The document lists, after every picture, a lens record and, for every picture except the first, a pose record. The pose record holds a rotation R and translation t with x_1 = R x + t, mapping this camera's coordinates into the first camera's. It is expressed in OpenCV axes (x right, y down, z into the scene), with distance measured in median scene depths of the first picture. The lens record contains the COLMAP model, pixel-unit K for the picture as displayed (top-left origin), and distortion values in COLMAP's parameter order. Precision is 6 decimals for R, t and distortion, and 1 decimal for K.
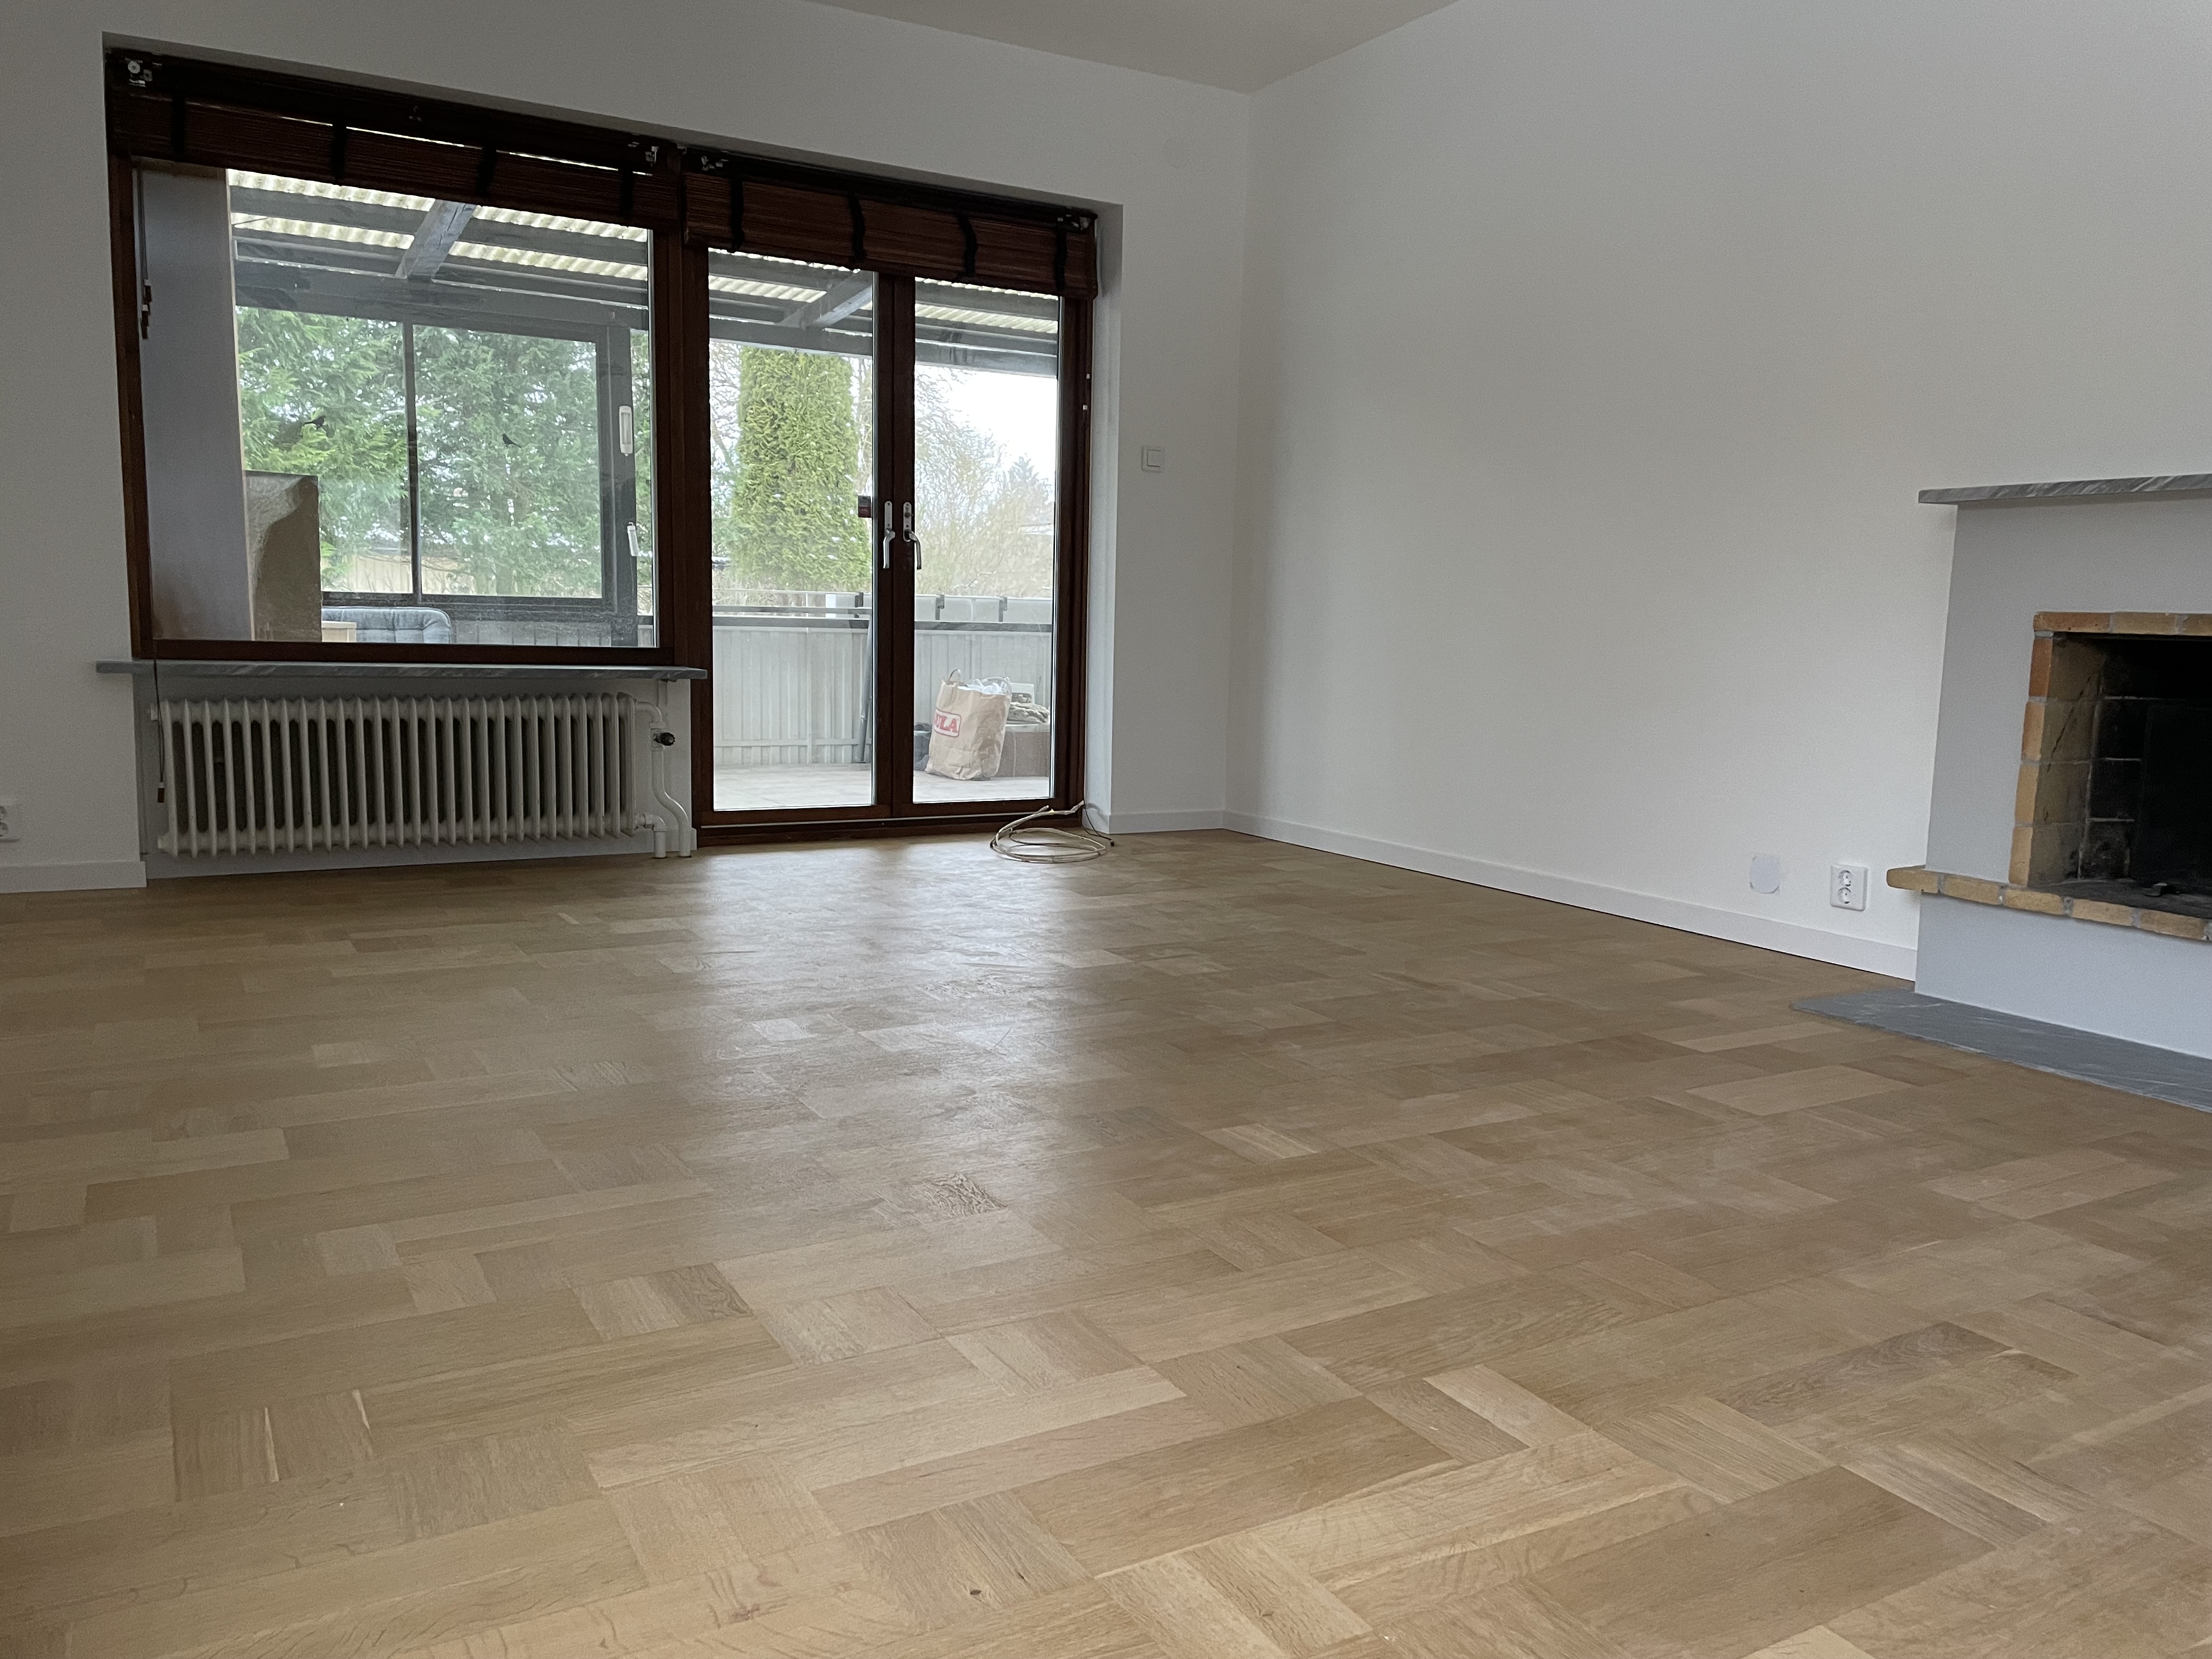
lens RADIAL K [[1652.1, 0, 1114.3], [0, 1652.1, 833.8], [0, 0, 1]] dist [0.058147, -0.063439]
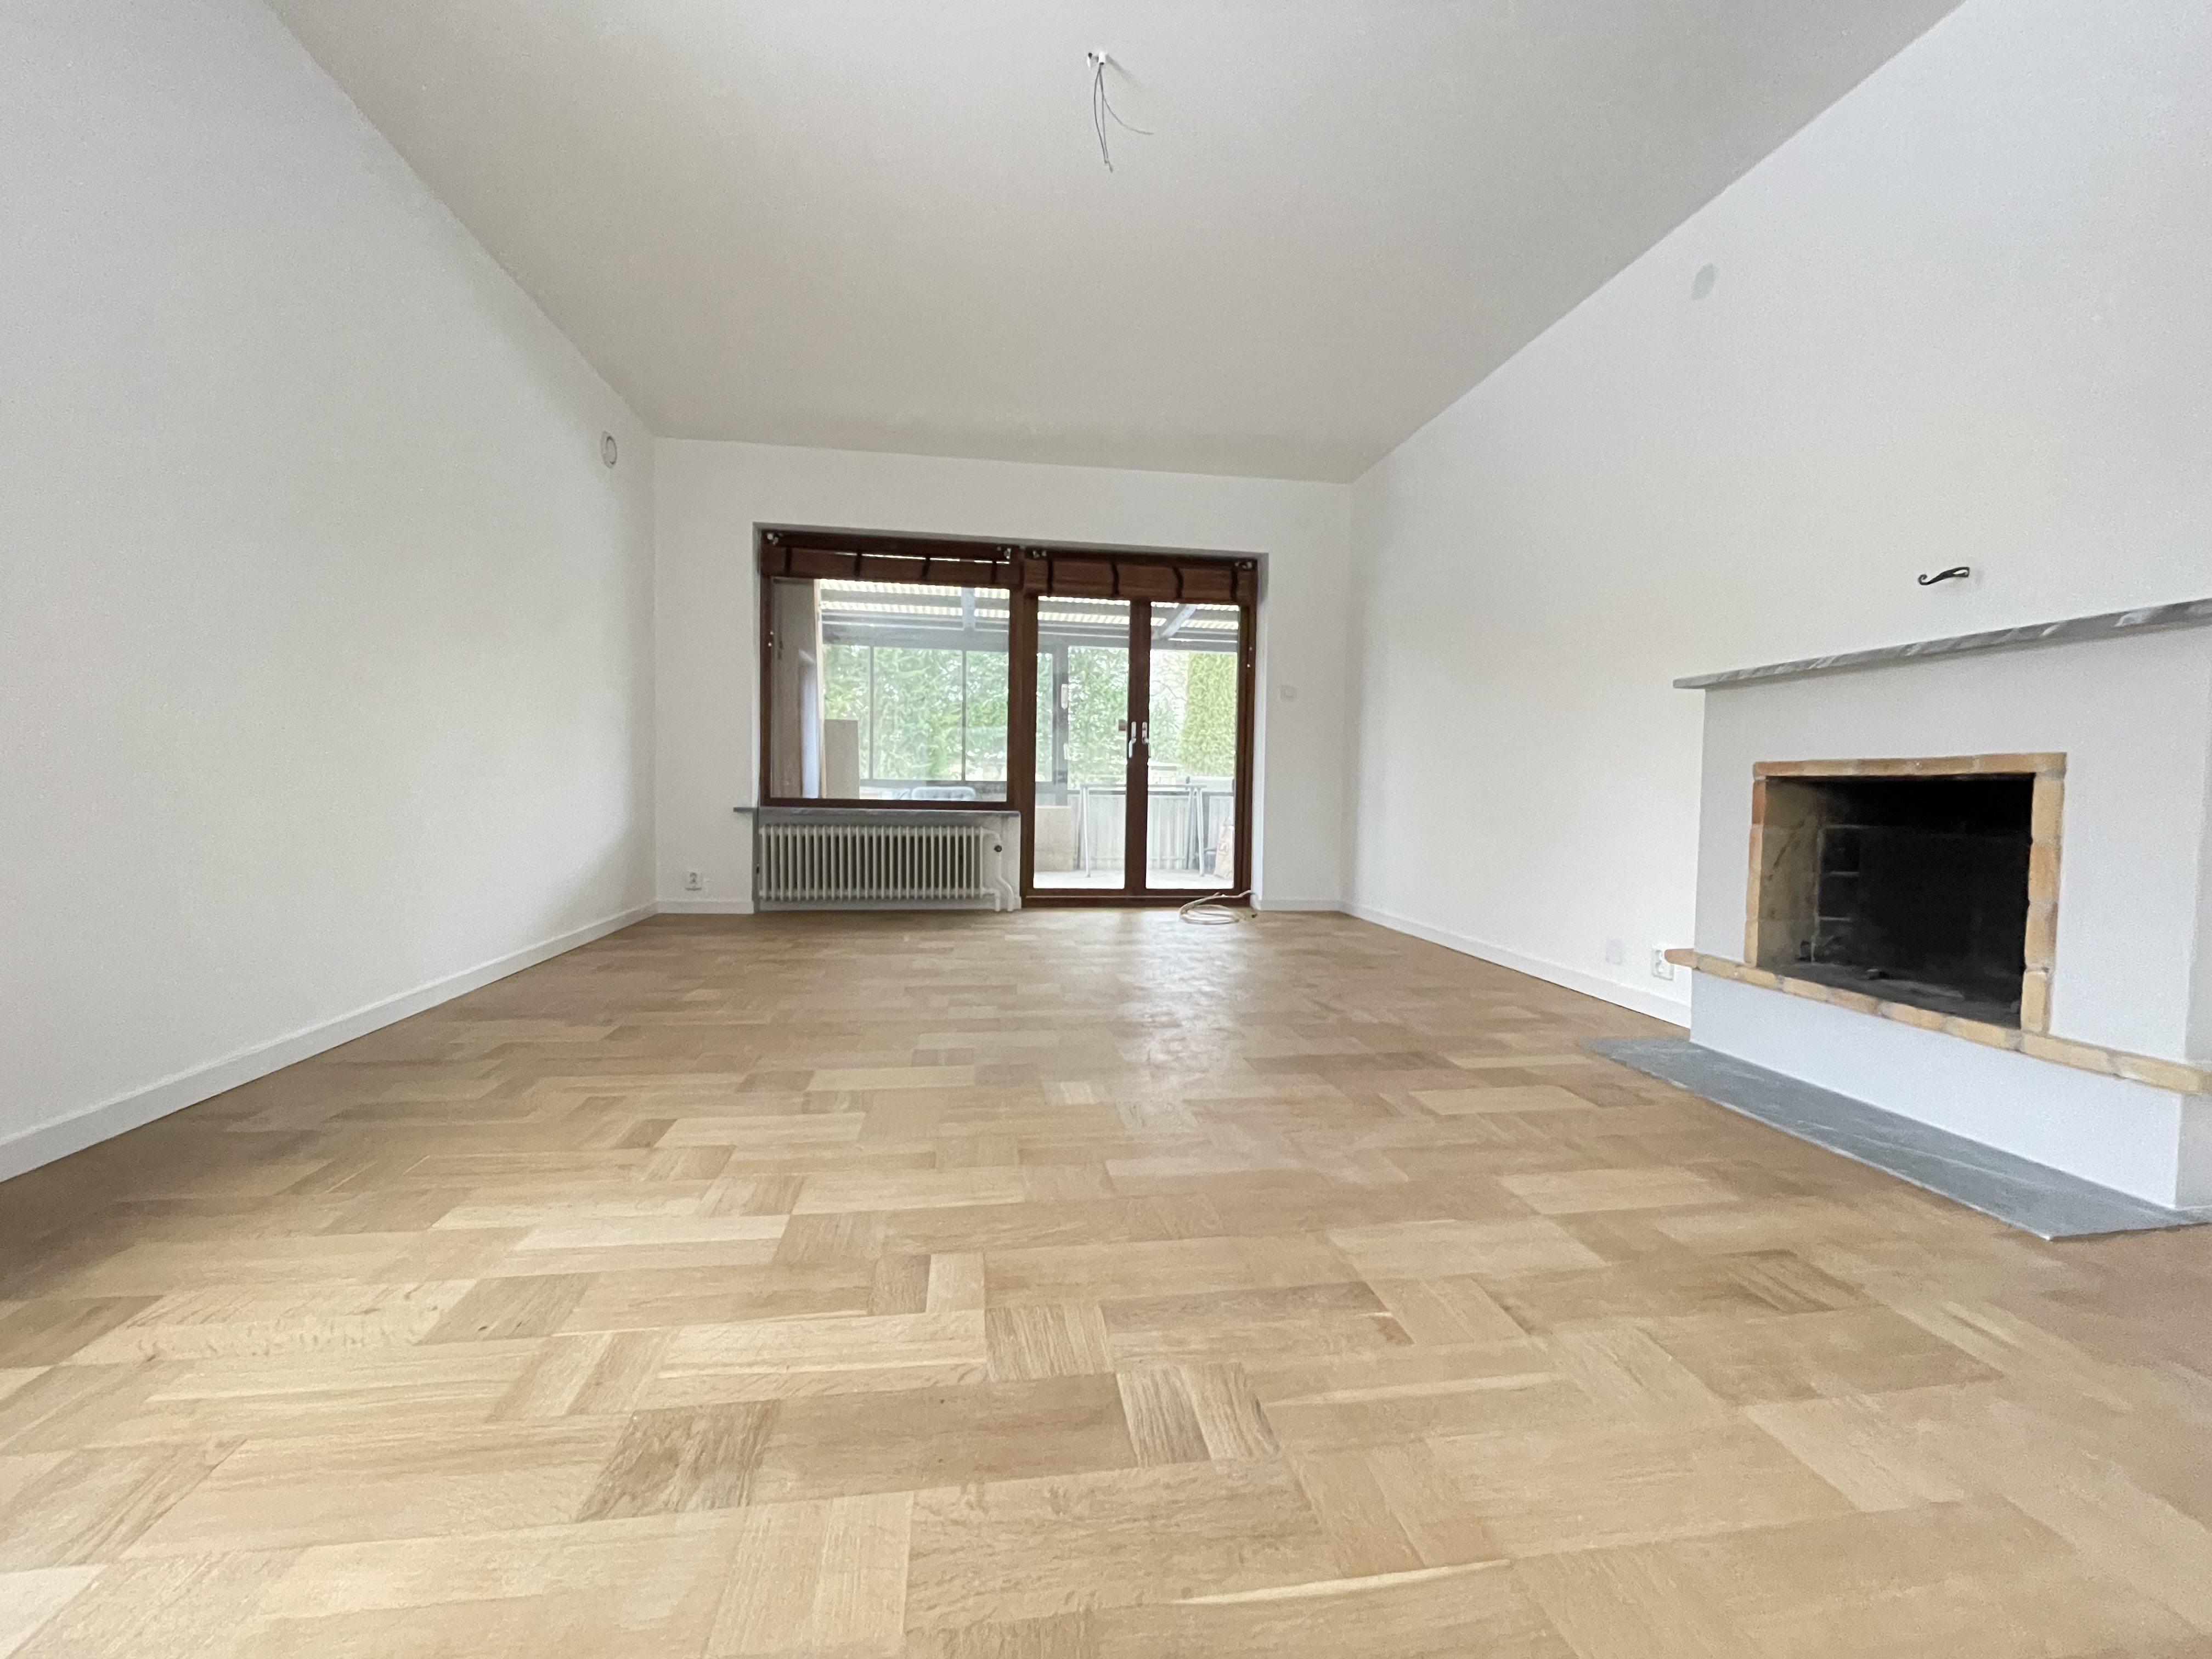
lens RADIAL K [[894.1, 0, 1105.7], [0, 894.1, 829.5], [0, 0, 1]] dist [-0.006297, 0.000872]
pose [[0.931940, 0.007512, -0.362535, 0.248867], [-0.041614, 0.995395, -0.086350, 0.004612], [0.360217, 0.095559, 0.927961, 0.111340]]
